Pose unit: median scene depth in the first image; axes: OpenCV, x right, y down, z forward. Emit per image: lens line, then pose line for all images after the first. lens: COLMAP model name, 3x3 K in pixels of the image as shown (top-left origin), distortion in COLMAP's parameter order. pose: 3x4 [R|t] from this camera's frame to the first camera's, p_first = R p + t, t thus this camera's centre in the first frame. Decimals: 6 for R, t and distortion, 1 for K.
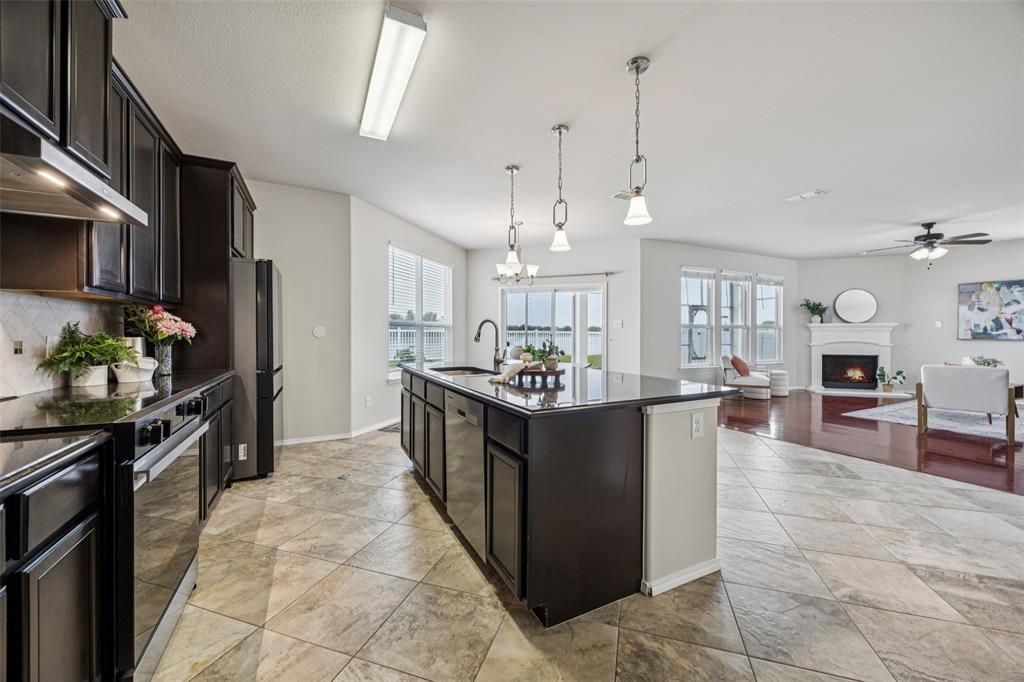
lens RADIAL K [[390.9, 0, 512.6], [0, 390.9, 333.9], [0, 0, 1]] dist [0.010184, -0.001282]
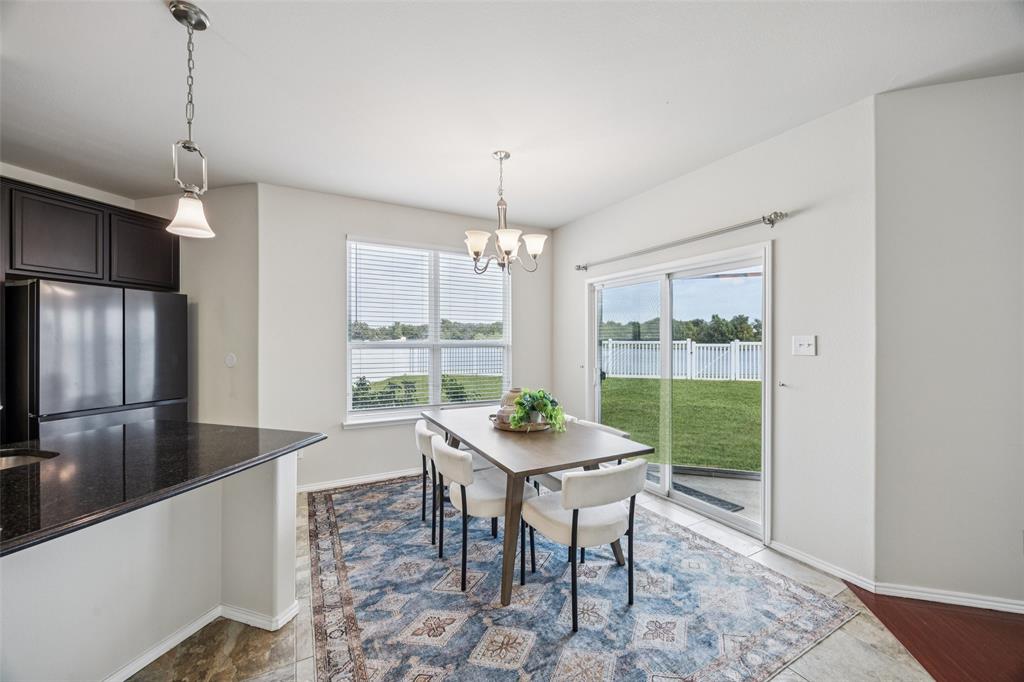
lens RADIAL K [[390.9, 0, 509.2], [0, 390.9, 340.6], [0, 0, 1]] dist [0.010184, -0.001282]
pose [[0.731842, -0.001064, -0.681473, 0.257926], [0.001352, 0.999999, -0.000109, -0.023782], [0.681473, -0.000842, 0.731843, 0.418911]]
